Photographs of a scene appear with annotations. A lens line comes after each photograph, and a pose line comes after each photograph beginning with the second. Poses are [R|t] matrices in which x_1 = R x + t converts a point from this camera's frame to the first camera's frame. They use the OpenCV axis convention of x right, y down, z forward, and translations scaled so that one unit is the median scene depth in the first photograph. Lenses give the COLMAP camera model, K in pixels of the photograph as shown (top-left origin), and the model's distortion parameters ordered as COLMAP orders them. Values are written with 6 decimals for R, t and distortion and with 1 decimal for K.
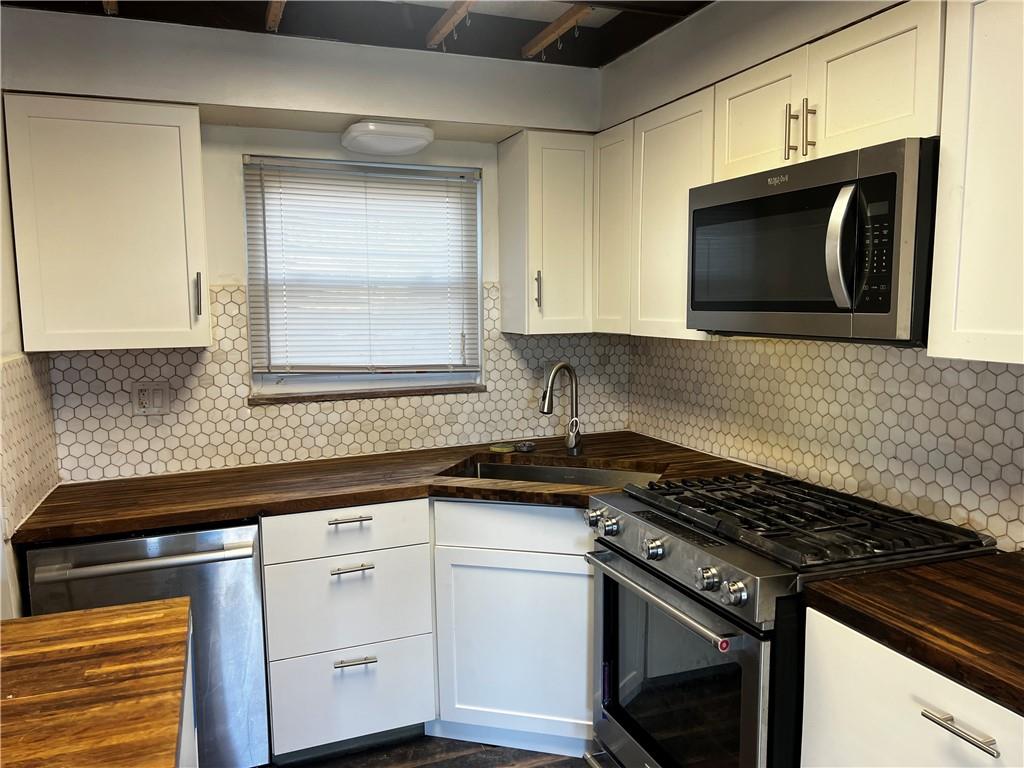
lens RADIAL K [[771.2, 0, 512.0], [0, 771.2, 384.0], [0, 0, 1]] dist [0.036137, -0.036611]
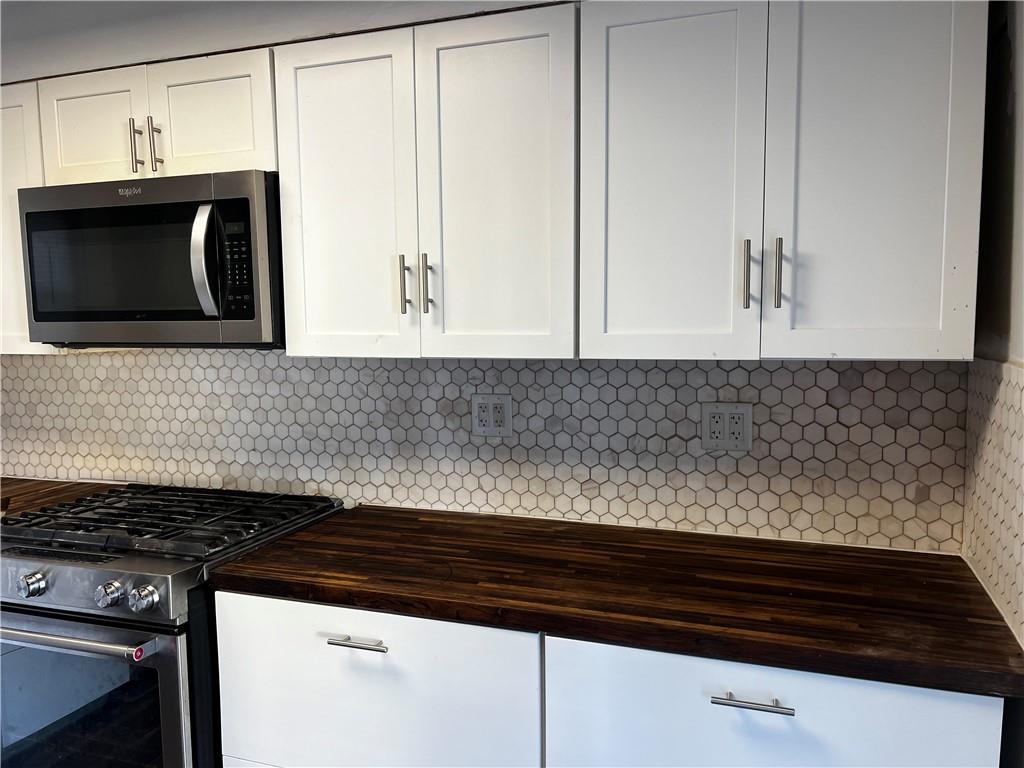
lens RADIAL K [[771.2, 0, 512.0], [0, 771.2, 384.0], [0, 0, 1]] dist [0.036137, -0.036611]
pose [[0.647167, -0.072370, 0.758906, -0.130574], [0.091196, 0.995685, 0.017181, 0.016815], [-0.756874, 0.058090, 0.650974, -0.027364]]
